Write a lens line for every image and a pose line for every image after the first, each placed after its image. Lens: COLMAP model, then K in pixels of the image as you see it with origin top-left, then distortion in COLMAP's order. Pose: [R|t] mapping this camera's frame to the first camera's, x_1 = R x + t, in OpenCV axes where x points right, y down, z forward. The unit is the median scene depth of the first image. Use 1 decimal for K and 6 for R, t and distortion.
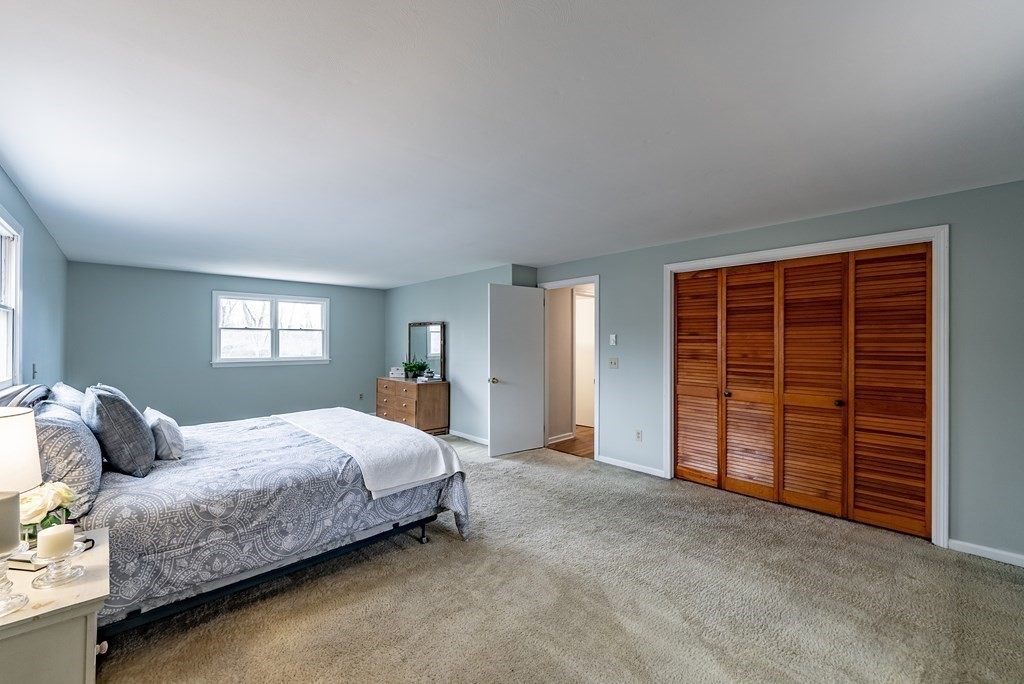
lens RADIAL K [[416.7, 0, 512.0], [0, 416.7, 342.0], [0, 0, 1]] dist [0.001541, 0.000424]
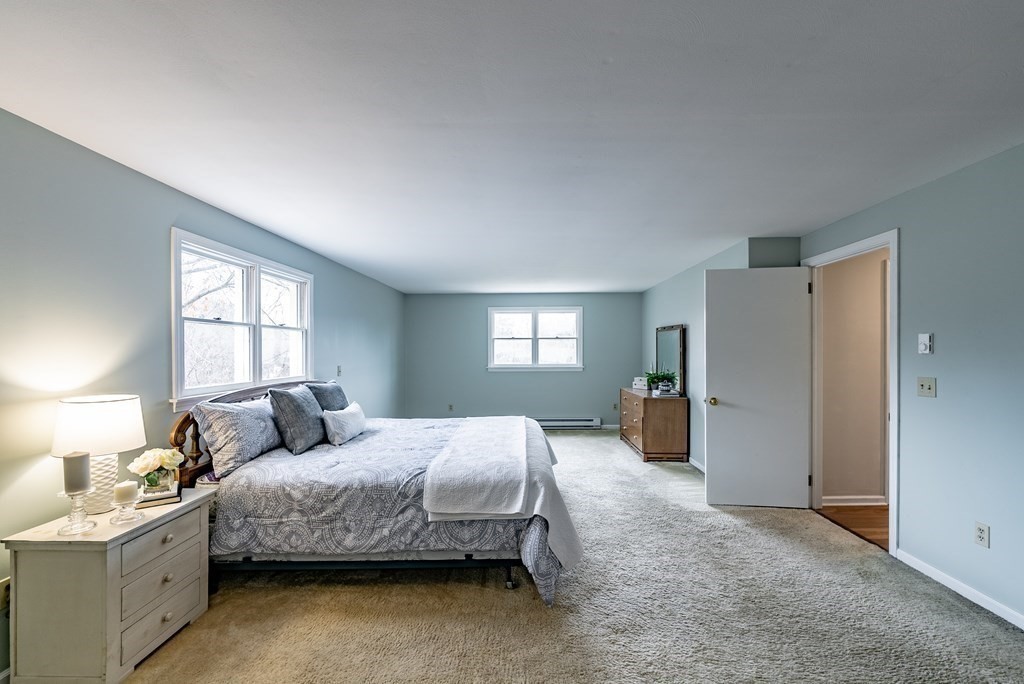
lens RADIAL K [[423.7, 0, 522.8], [0, 423.7, 351.3], [0, 0, 1]] dist [0.001520, -0.000092]
pose [[0.726007, -0.002518, -0.687683, 0.454771], [0.006091, 0.999978, 0.002769, 0.000508], [0.687660, -0.006199, 0.726006, 0.453450]]
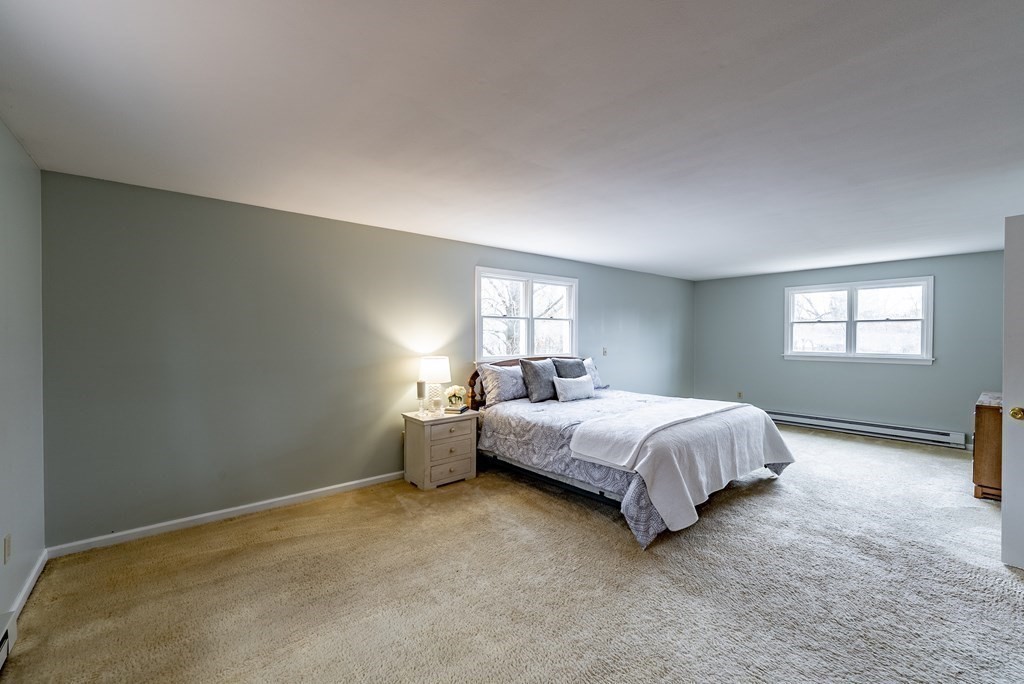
lens RADIAL K [[423.7, 0, 514.8], [0, 423.7, 336.1], [0, 0, 1]] dist [0.001118, 0.000111]
pose [[-0.046308, -0.001805, -0.998926, 0.965979], [0.000443, 0.999998, -0.001827, 0.005788], [0.998927, -0.000528, -0.046307, 0.865798]]
